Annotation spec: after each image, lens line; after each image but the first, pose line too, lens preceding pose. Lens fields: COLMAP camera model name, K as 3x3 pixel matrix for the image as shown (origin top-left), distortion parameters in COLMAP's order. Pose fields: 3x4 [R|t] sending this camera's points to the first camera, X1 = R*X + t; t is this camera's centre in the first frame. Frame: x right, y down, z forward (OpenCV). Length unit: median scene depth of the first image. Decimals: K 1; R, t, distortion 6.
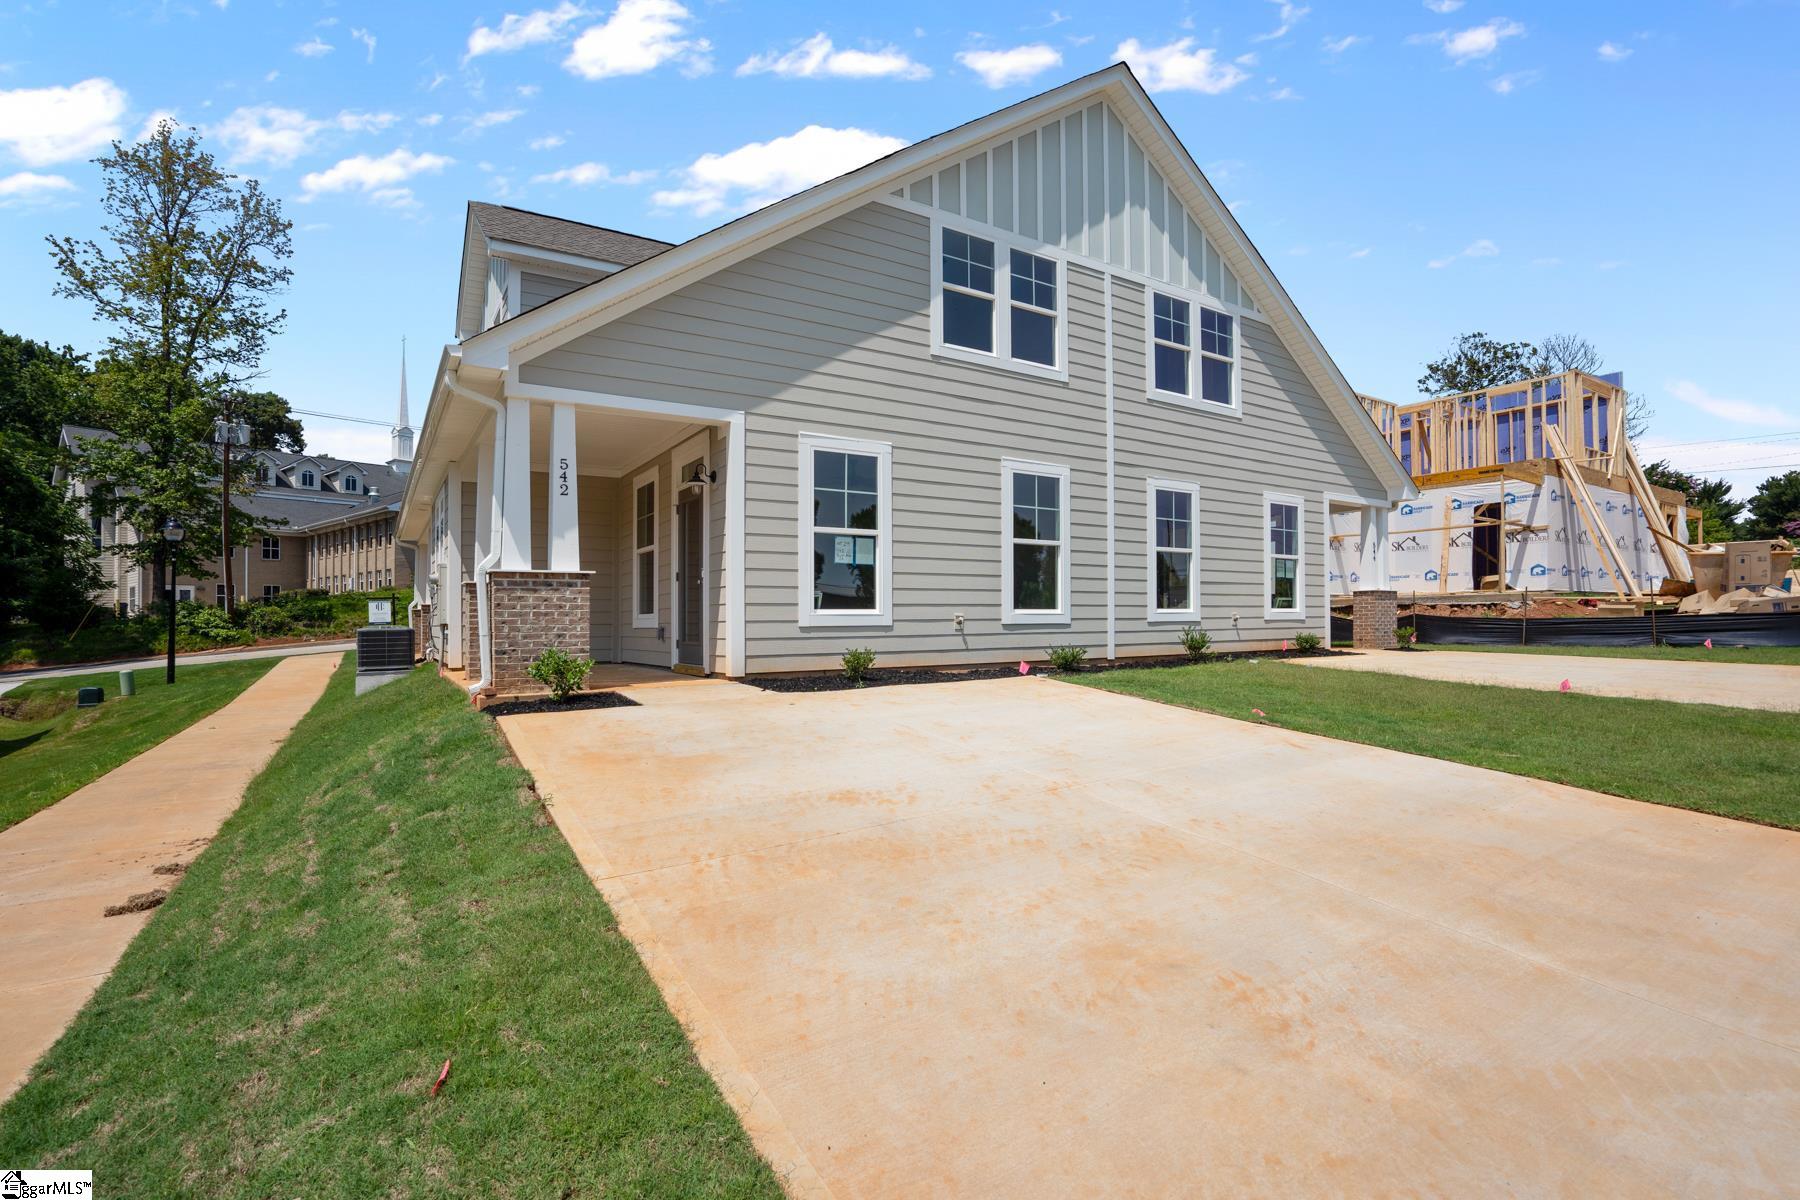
lens RADIAL K [[827.4, 0, 889.7], [0, 827.4, 600.3], [0, 0, 1]] dist [-0.029908, 0.007727]
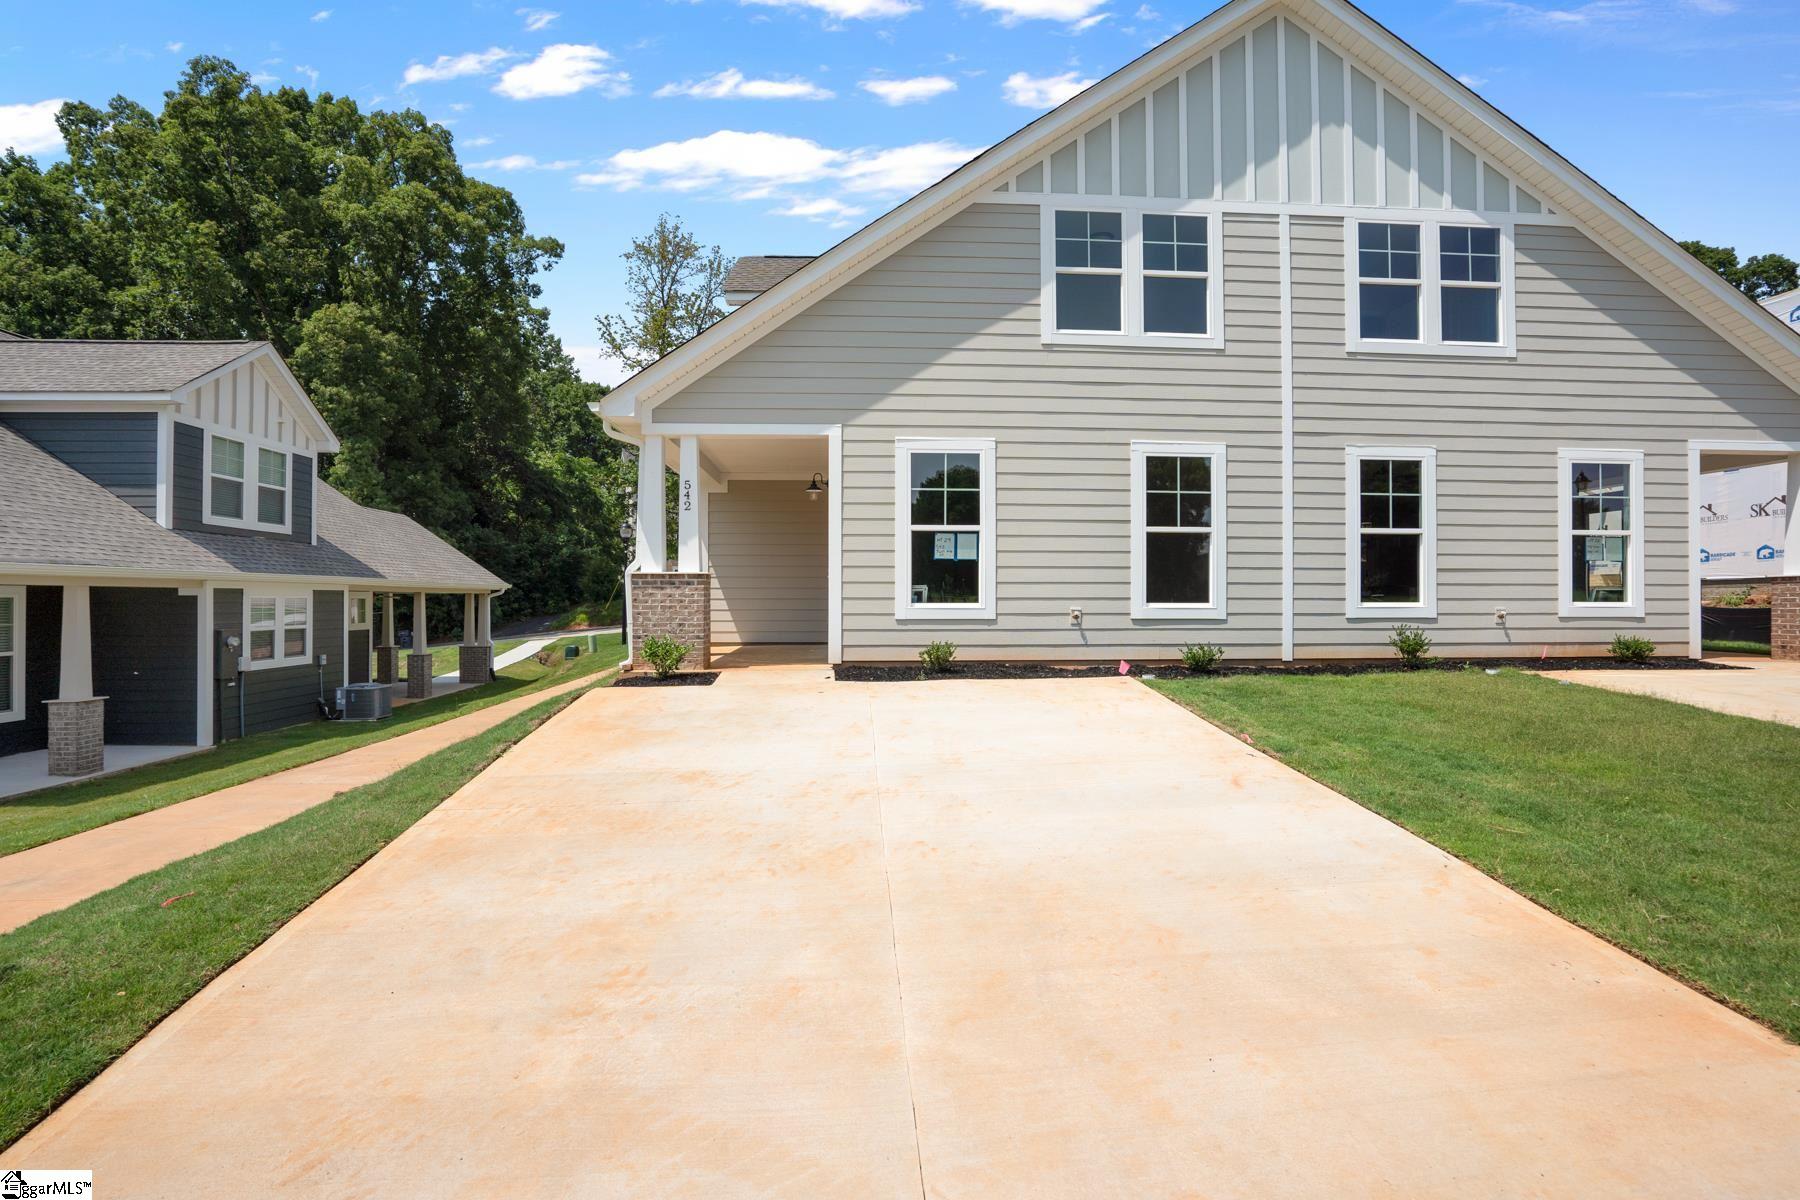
lens RADIAL K [[827.4, 0, 897.5], [0, 827.4, 578.2], [0, 0, 1]] dist [-0.029908, 0.007727]
pose [[0.873661, -0.000995, -0.486535, 0.375482], [0.003878, 0.999980, 0.004920, -0.024128], [0.486520, -0.006185, 0.873647, 0.056531]]
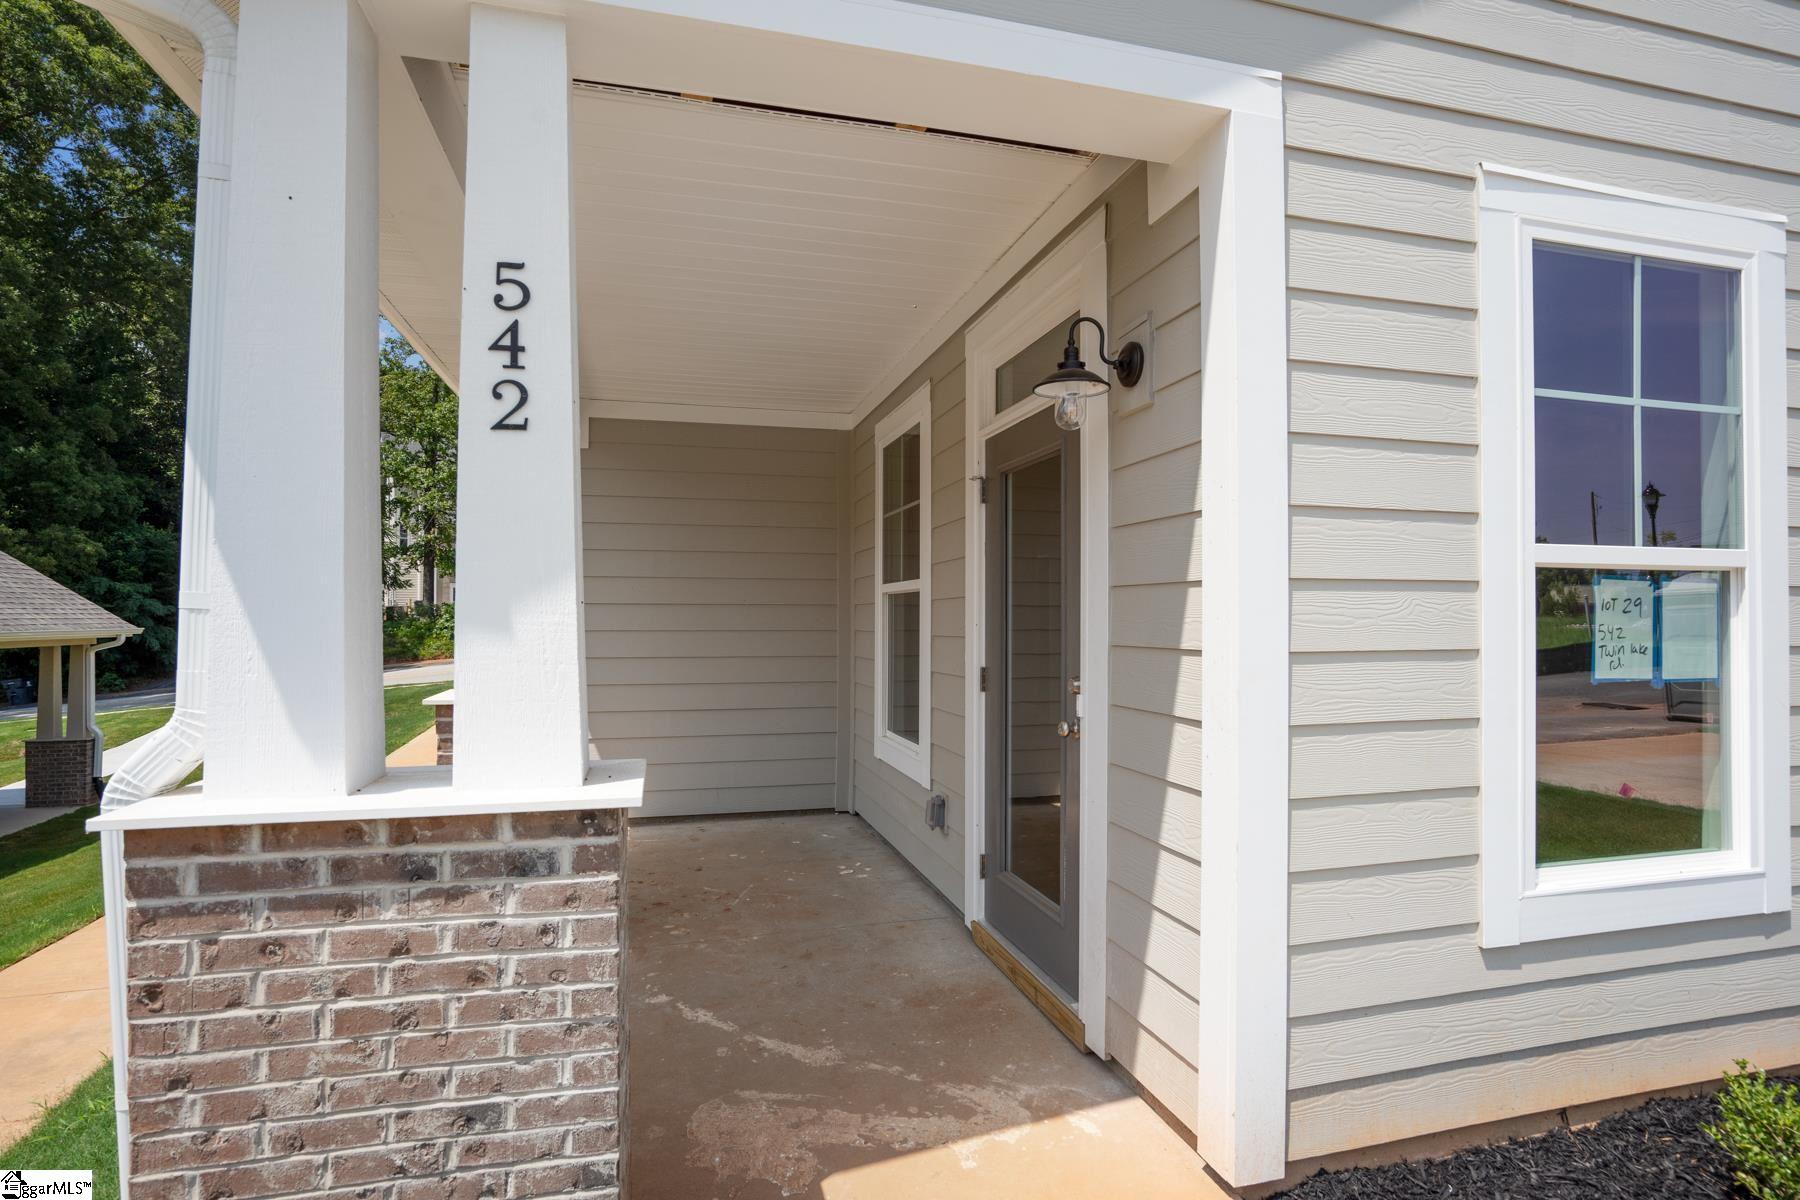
lens RADIAL K [[872.3, 0, 915.3], [0, 872.3, 598.9], [0, 0, 1]] dist [-0.015715, 0.005144]
pose [[0.959837, 0.005300, -0.280508, -0.180693], [-0.002503, 0.999944, 0.010330, -0.067832], [0.280547, -0.009213, 0.959796, 0.634201]]
